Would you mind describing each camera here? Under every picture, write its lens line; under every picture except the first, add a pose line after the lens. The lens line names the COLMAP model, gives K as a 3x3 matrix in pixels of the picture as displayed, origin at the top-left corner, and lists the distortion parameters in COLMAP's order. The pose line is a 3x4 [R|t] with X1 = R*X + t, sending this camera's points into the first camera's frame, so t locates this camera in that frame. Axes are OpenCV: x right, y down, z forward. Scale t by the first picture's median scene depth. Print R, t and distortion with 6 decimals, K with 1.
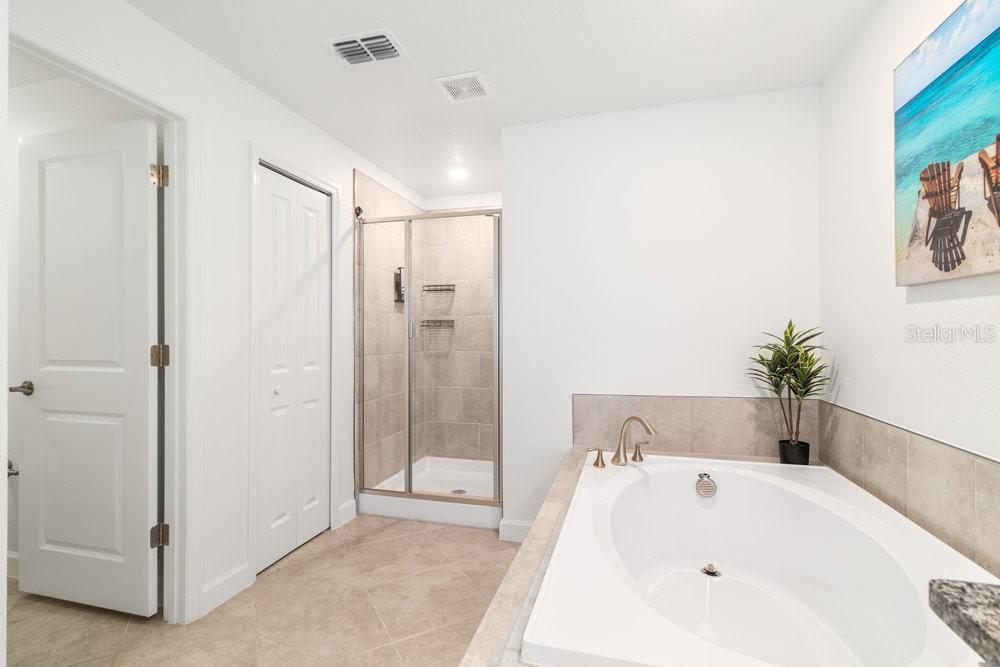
lens RADIAL K [[467.2, 0, 508.4], [0, 467.2, 336.1], [0, 0, 1]] dist [0.003075, 0.000803]
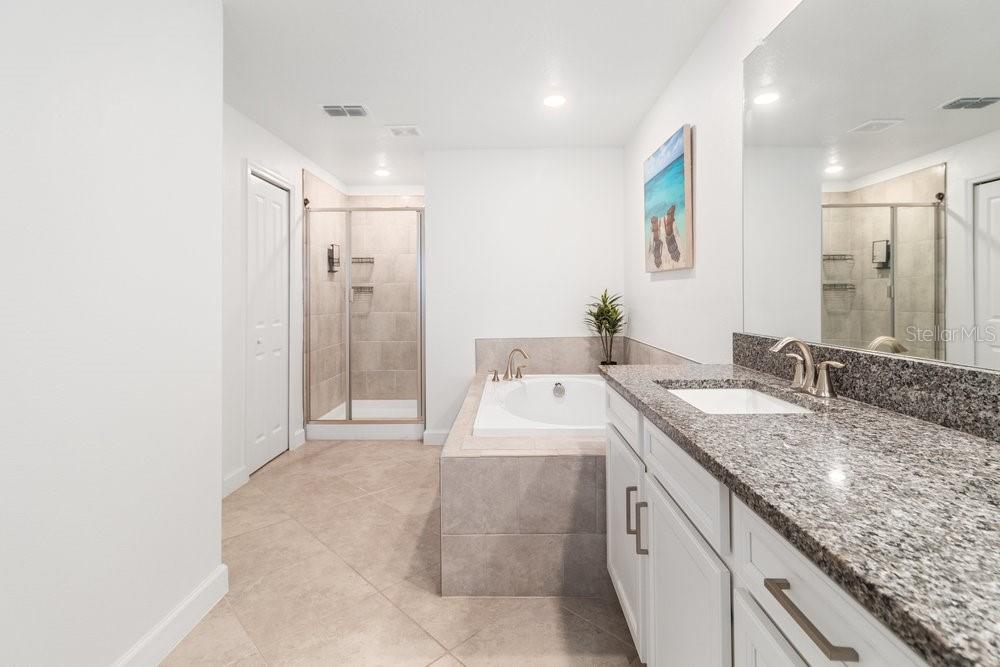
lens RADIAL K [[467.2, 0, 498.2], [0, 467.2, 296.9], [0, 0, 1]] dist [0.003075, 0.000803]
pose [[0.973491, -0.003754, 0.228696, -0.128994], [0.005153, 0.999971, -0.005520, 0.001323], [-0.228669, 0.006552, 0.973482, -0.444930]]
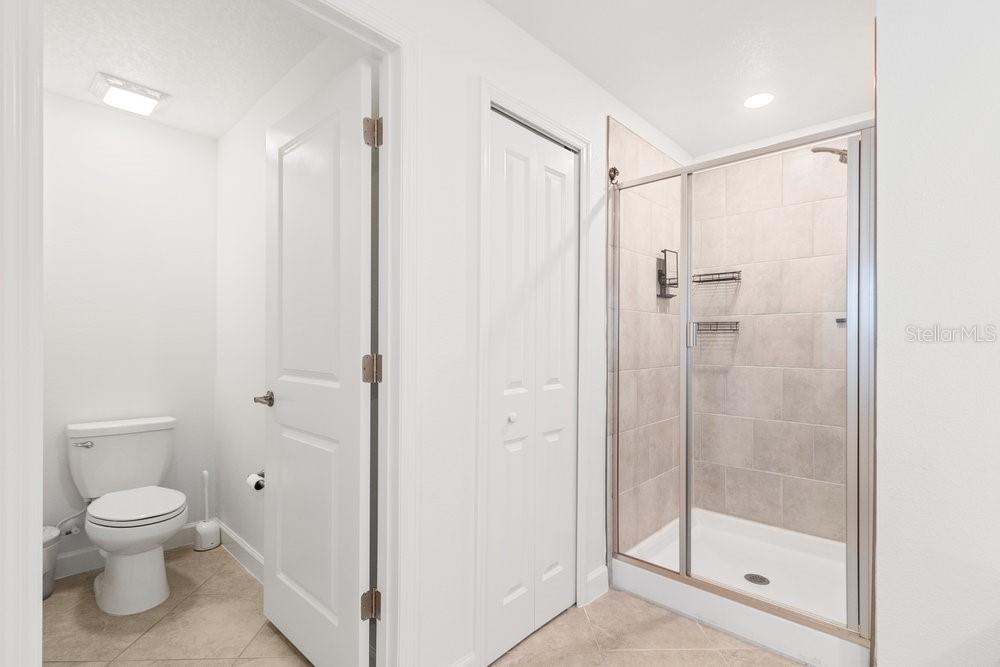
lens RADIAL K [[467.2, 0, 492.3], [0, 467.2, 342.4], [0, 0, 1]] dist [0.003075, 0.000803]
pose [[0.870877, 0.003835, -0.491486, -0.155359], [-0.004811, 0.999988, -0.000721, -0.001223], [0.491477, 0.002993, 0.870885, 0.334622]]
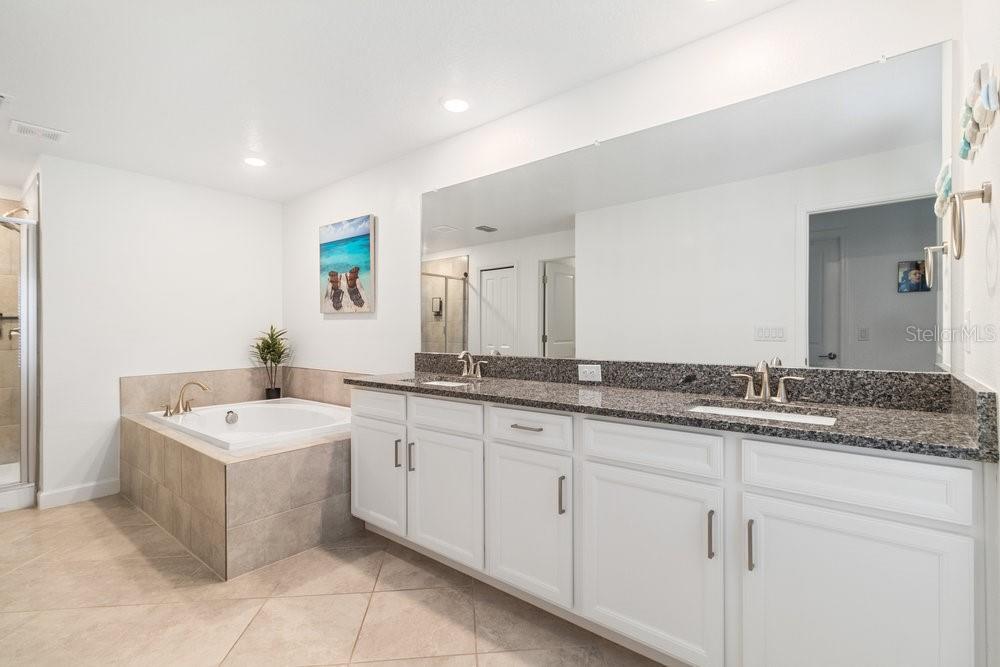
lens RADIAL K [[467.2, 0, 476.5], [0, 467.2, 334.5], [0, 0, 1]] dist [0.003075, 0.000803]
pose [[0.461197, 0.000203, 0.887298, -0.587182], [0.002253, 0.999996, -0.001400, 0.007755], [-0.887295, 0.002645, 0.461195, -0.522418]]
